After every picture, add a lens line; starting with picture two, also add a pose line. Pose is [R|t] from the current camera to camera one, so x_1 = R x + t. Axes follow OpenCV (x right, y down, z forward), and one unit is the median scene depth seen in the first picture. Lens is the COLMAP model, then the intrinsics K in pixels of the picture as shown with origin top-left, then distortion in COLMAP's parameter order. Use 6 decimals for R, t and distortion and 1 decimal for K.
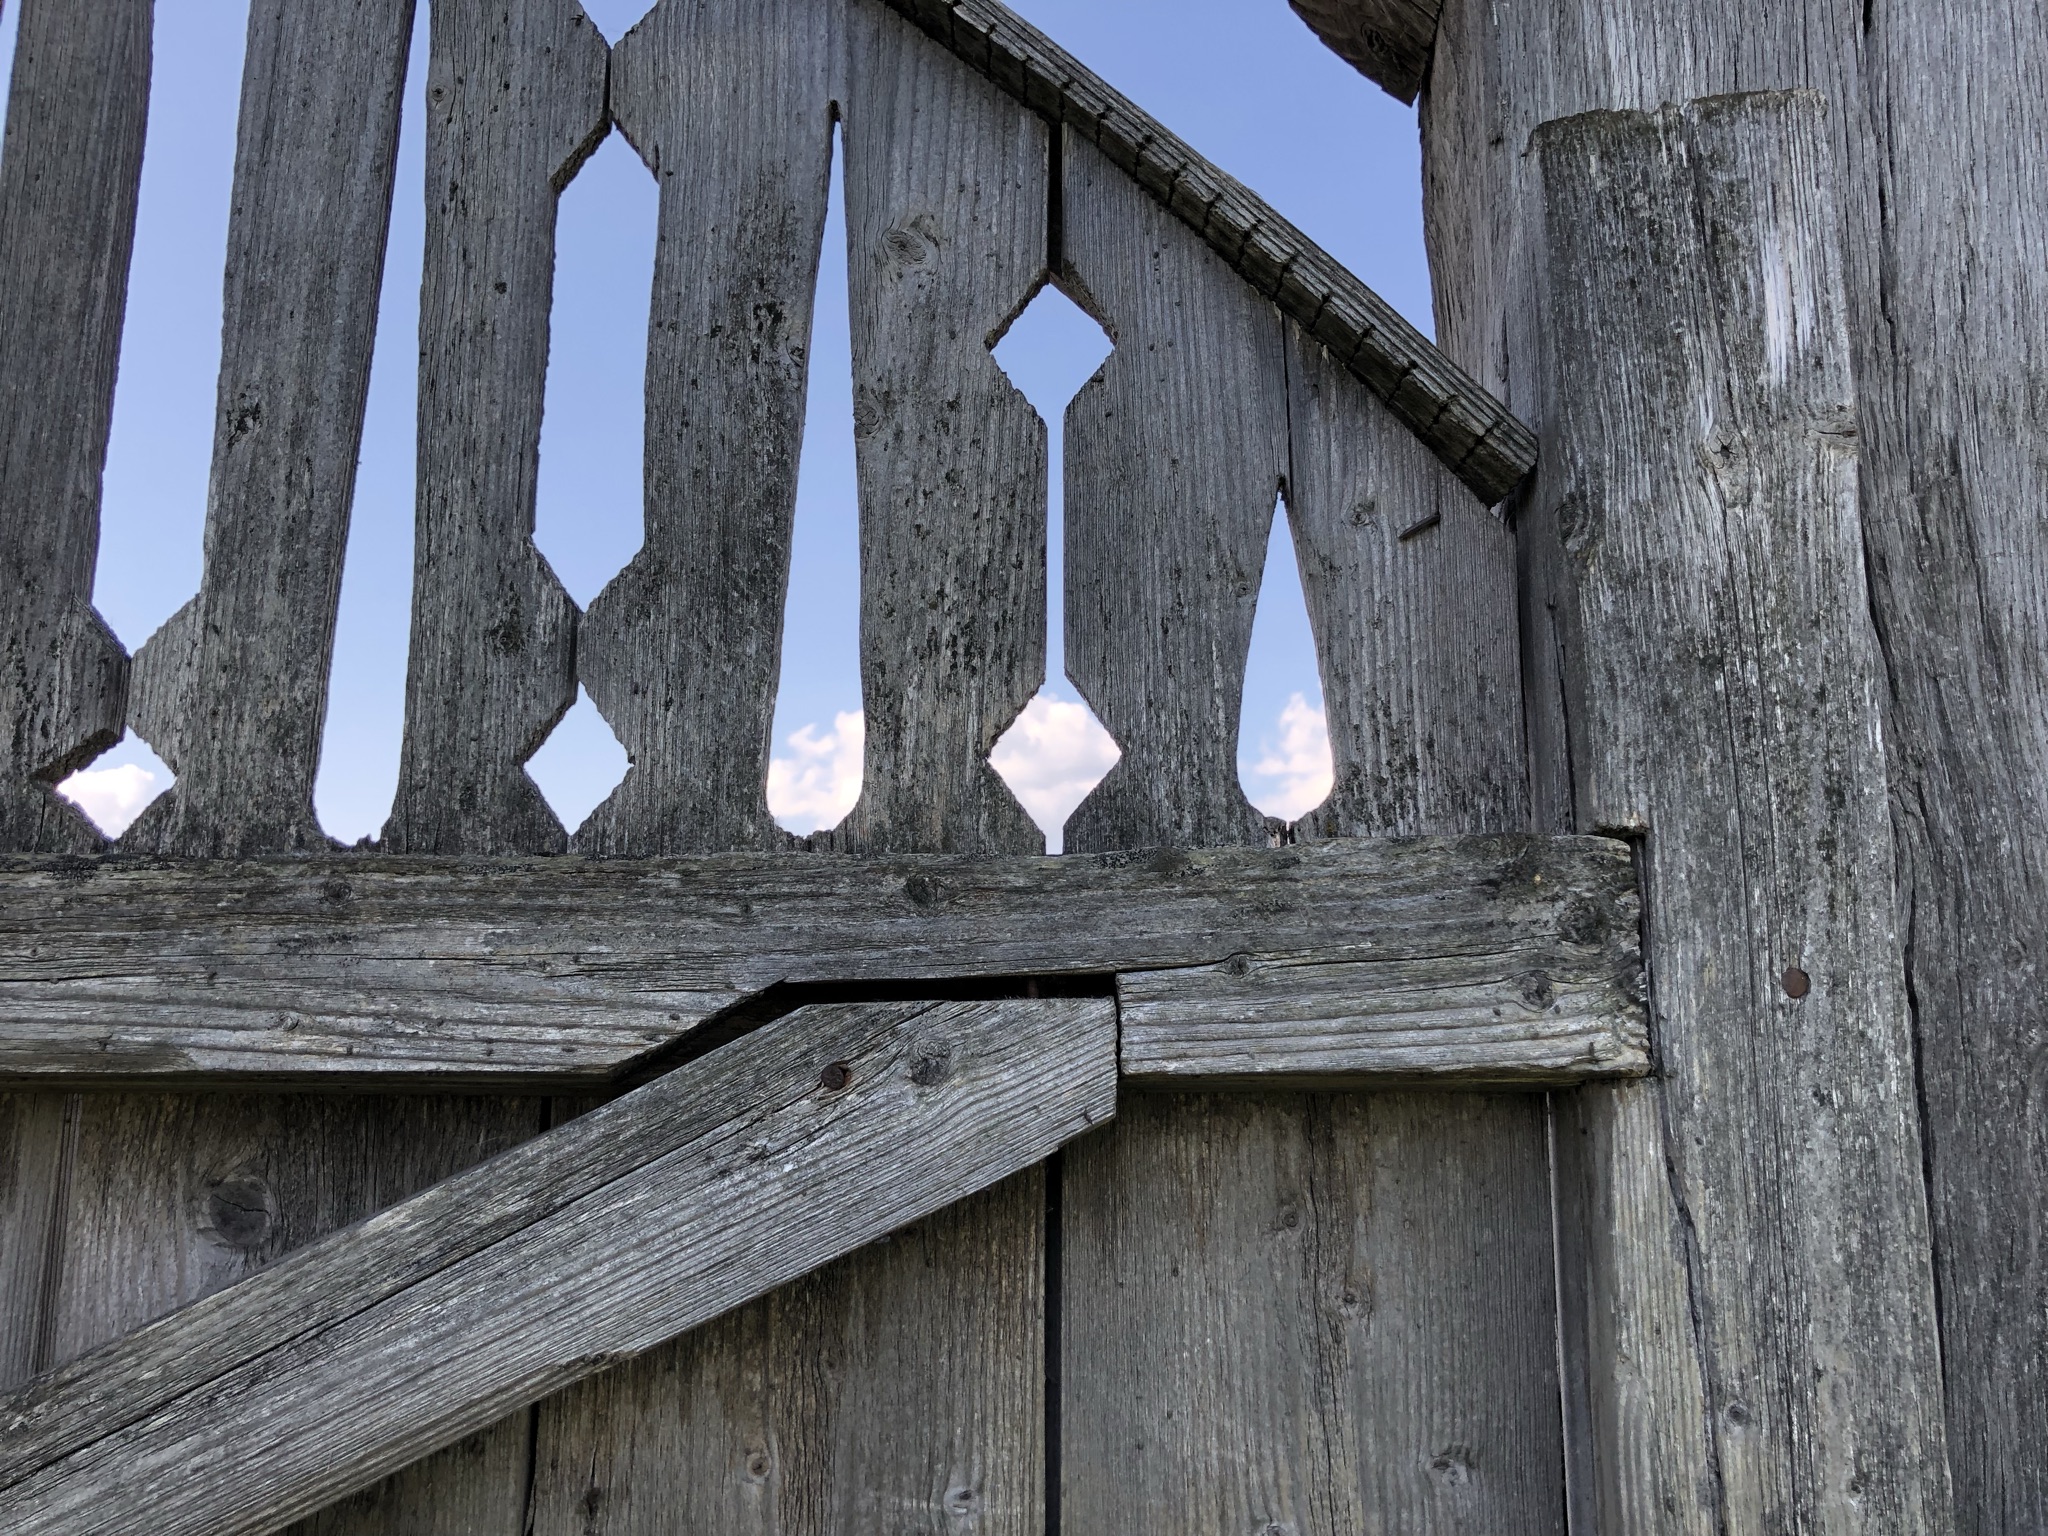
lens RADIAL K [[1691.0, 0, 1033.4], [0, 1691.0, 778.5], [0, 0, 1]] dist [-0.002318, -0.002978]
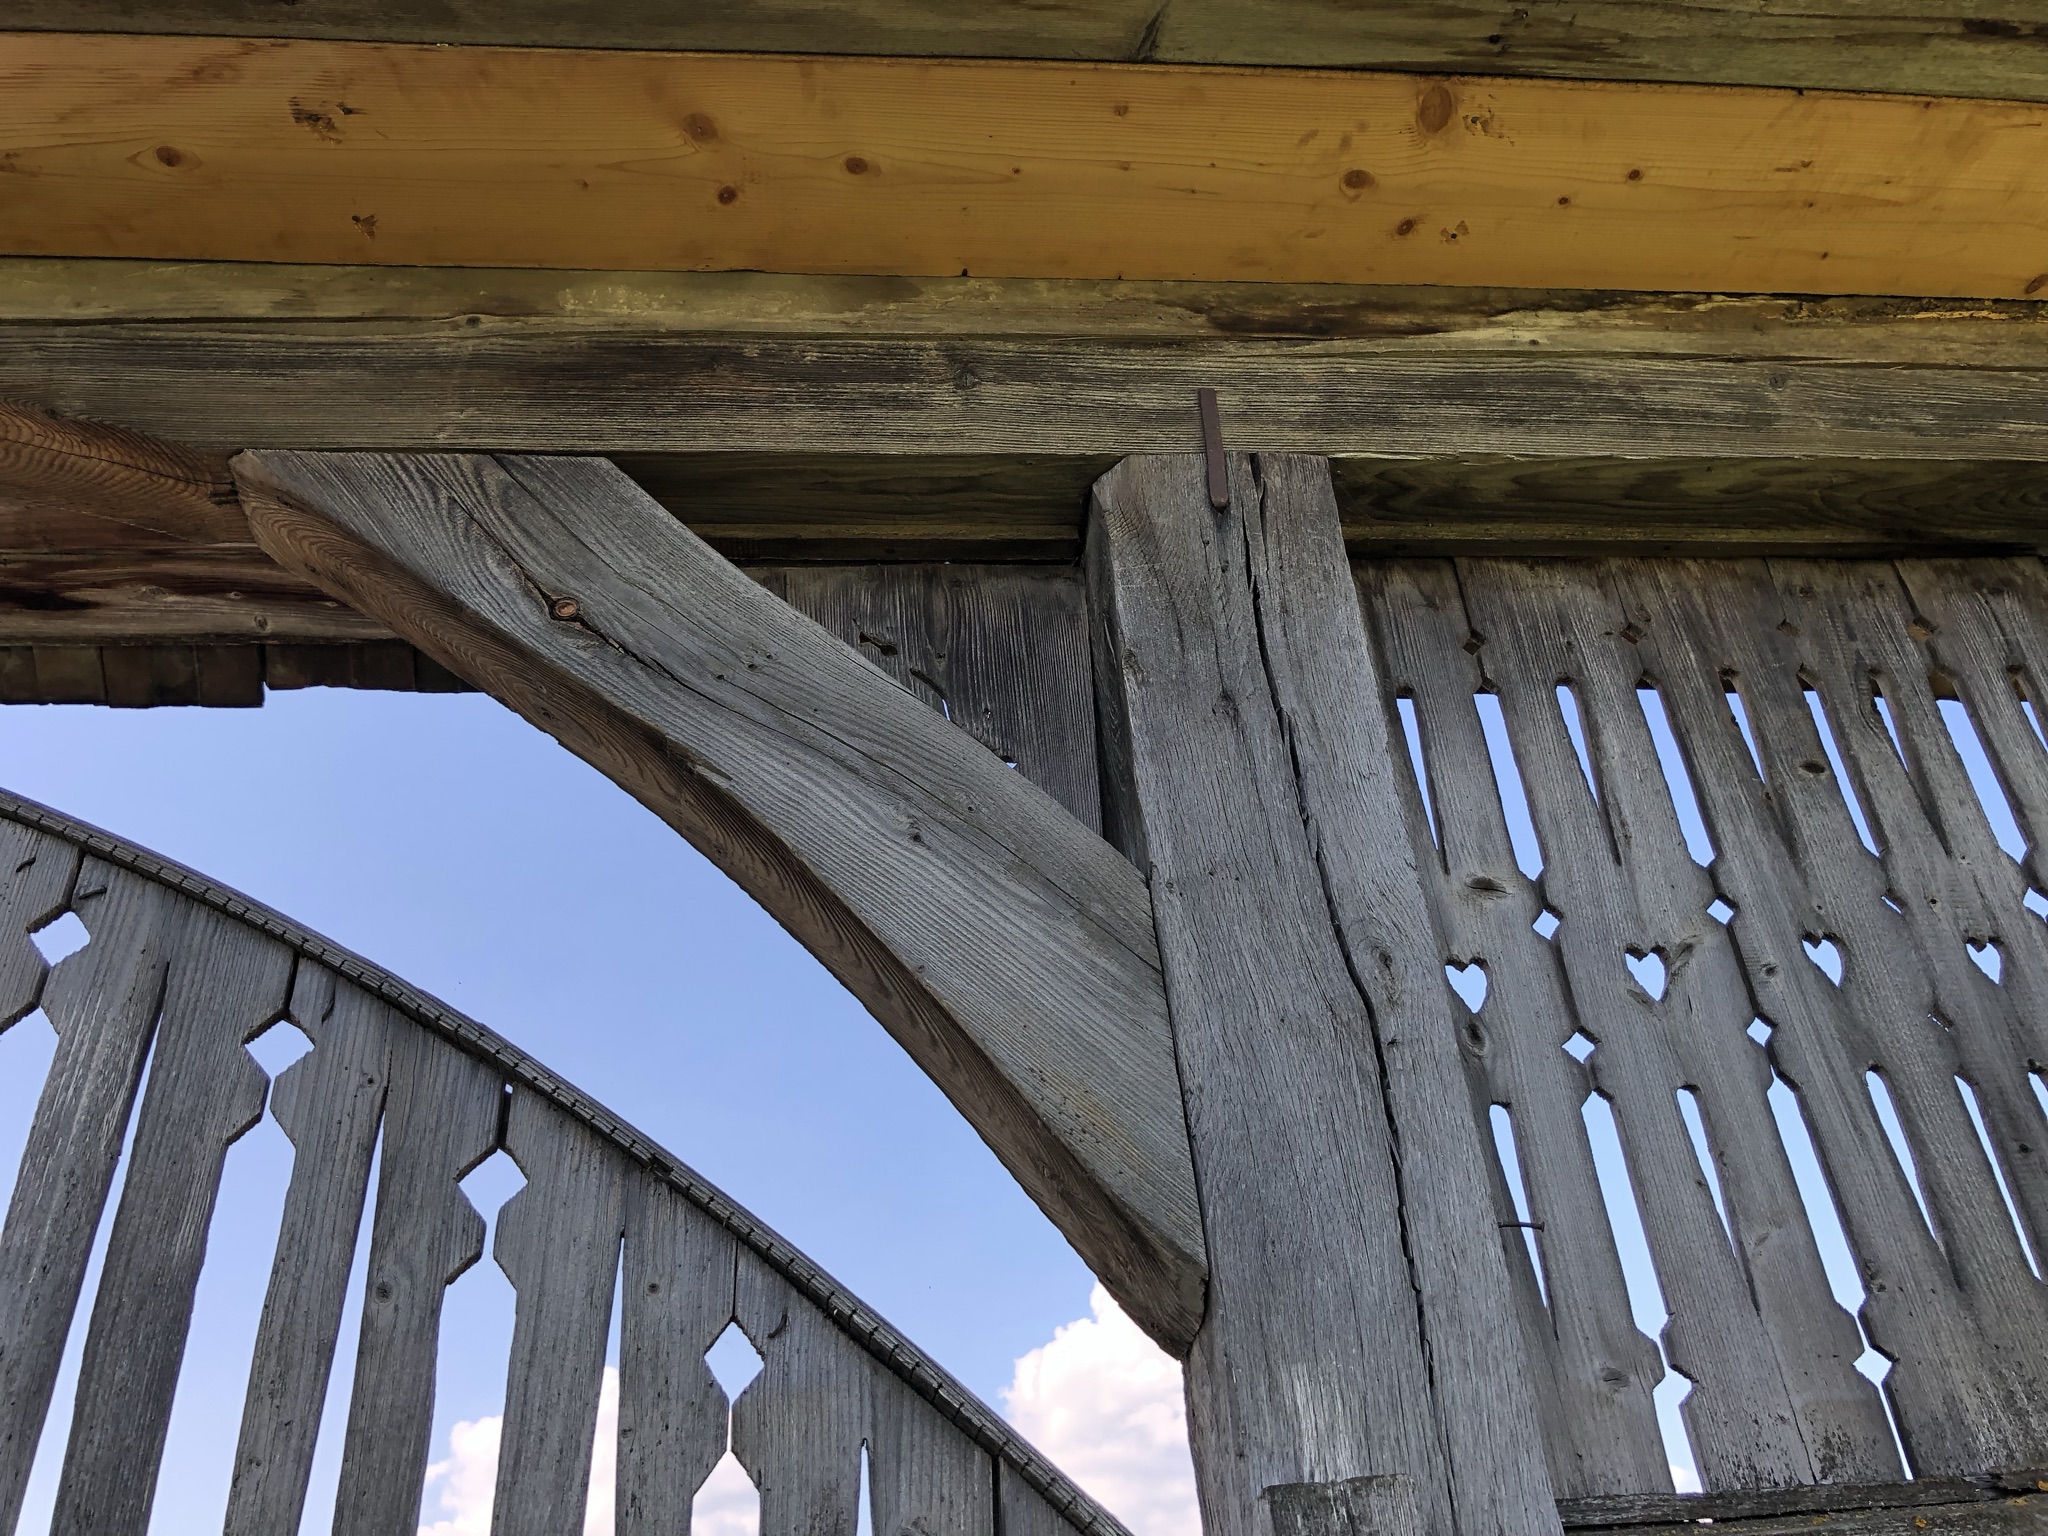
lens RADIAL K [[1691.0, 0, 1009.8], [0, 1691.0, 769.3], [0, 0, 1]] dist [-0.002318, -0.002978]
pose [[0.984665, 0.052875, 0.166250, -0.295948], [0.016671, 0.920082, -0.391371, -0.355815], [-0.173657, 0.388141, 0.905091, -0.838295]]
